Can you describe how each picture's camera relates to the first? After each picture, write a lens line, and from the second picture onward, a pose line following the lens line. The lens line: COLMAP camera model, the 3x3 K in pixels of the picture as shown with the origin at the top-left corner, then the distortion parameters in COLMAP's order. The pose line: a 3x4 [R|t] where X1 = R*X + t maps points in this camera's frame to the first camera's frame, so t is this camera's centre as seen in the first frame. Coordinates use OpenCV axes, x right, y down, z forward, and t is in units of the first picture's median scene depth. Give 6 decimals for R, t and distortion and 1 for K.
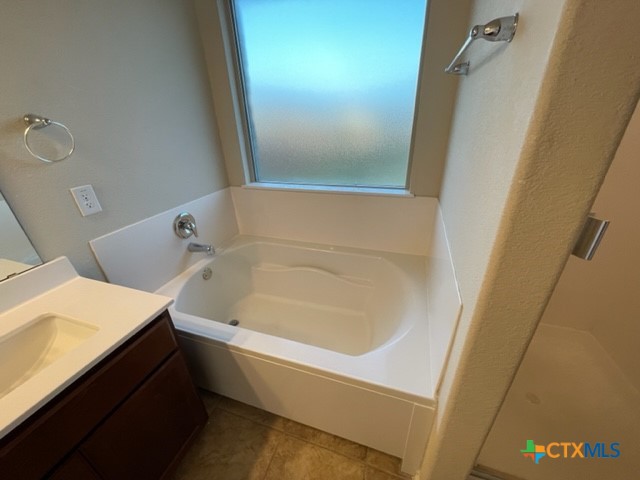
lens RADIAL K [[258.6, 0, 317.0], [0, 258.6, 242.9], [0, 0, 1]] dist [-0.002993, 0.001586]
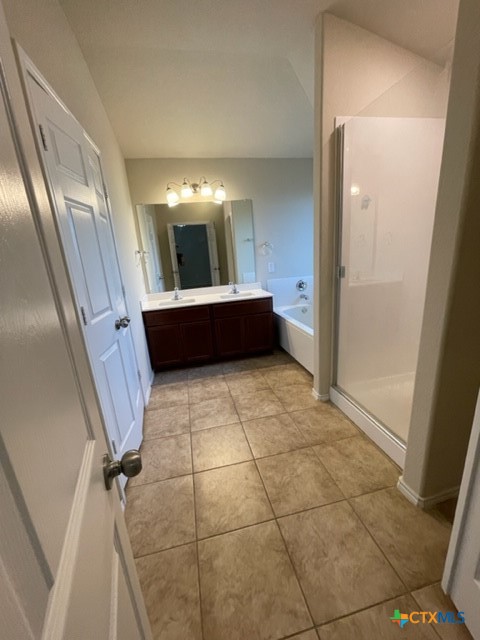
lens RADIAL K [[258.6, 0, 239.5], [0, 258.6, 315.0], [0, 0, 1]] dist [-0.002993, 0.001586]
pose [[0.526911, 0.210369, -0.823474, 1.151733], [-0.330629, 0.943302, 0.029424, 0.296794], [0.782974, 0.256761, 0.566591, -0.669065]]
